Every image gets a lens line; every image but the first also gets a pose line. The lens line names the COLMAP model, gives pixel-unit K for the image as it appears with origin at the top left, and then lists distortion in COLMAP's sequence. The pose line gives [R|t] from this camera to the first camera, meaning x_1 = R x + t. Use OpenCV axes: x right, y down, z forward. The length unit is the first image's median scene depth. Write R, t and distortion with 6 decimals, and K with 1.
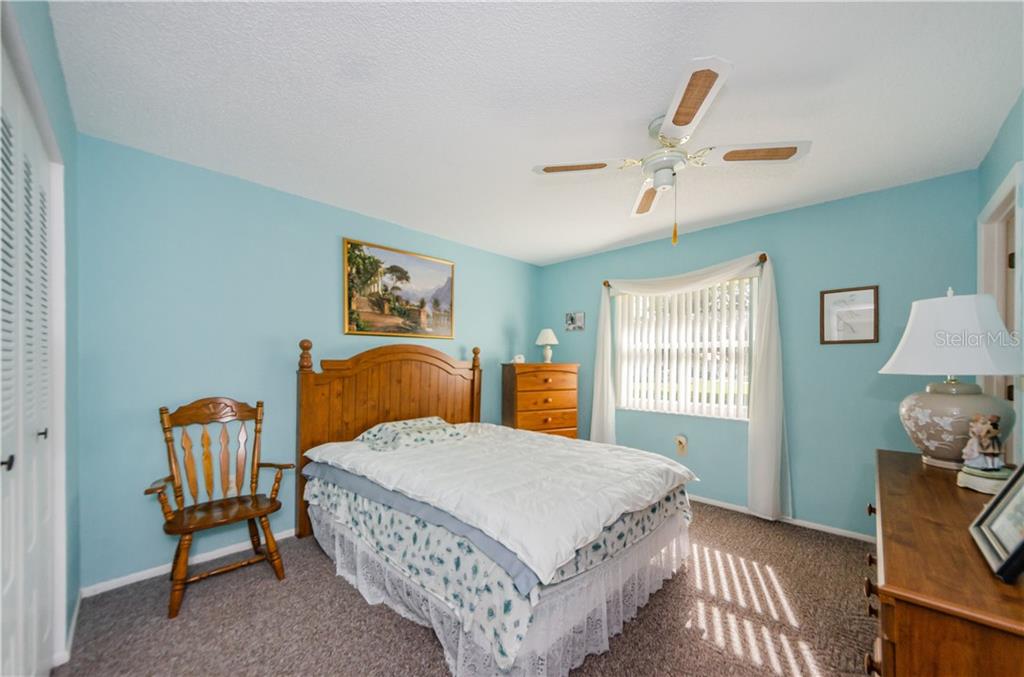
lens RADIAL K [[371.9, 0, 512.6], [0, 371.9, 365.5], [0, 0, 1]] dist [0.000111, 0.000039]
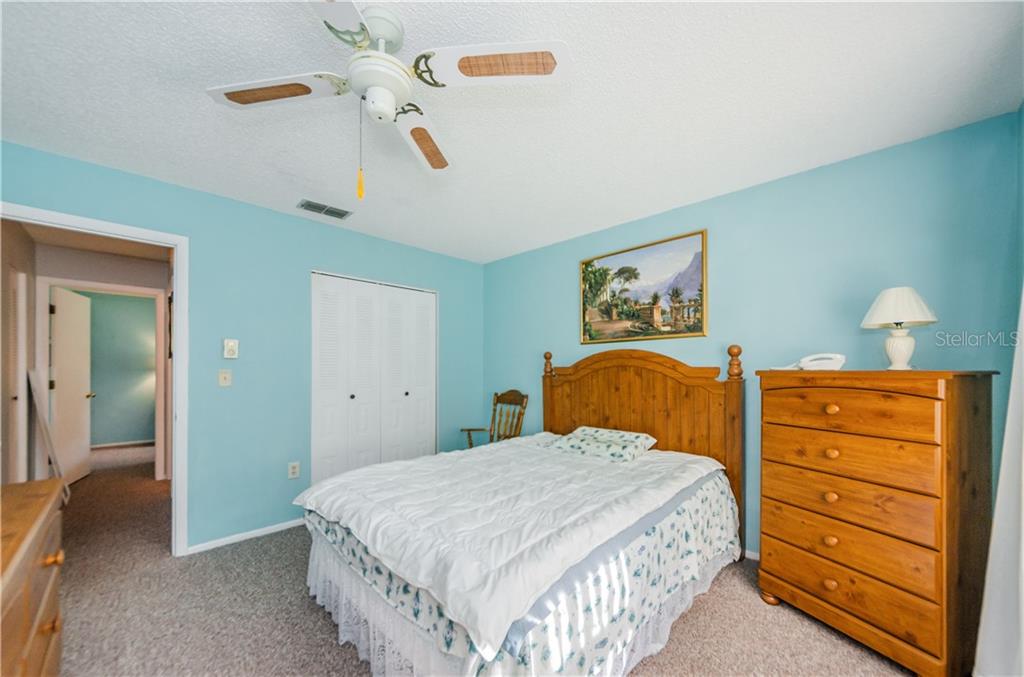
lens RADIAL K [[371.9, 0, 512.6], [0, 371.9, 365.5], [0, 0, 1]] dist [0.000111, 0.000039]
pose [[-0.003452, -0.010920, -0.999934, 0.650447], [-0.010388, 0.999887, -0.010884, -0.003663], [0.999940, 0.010349, -0.003565, 0.739413]]
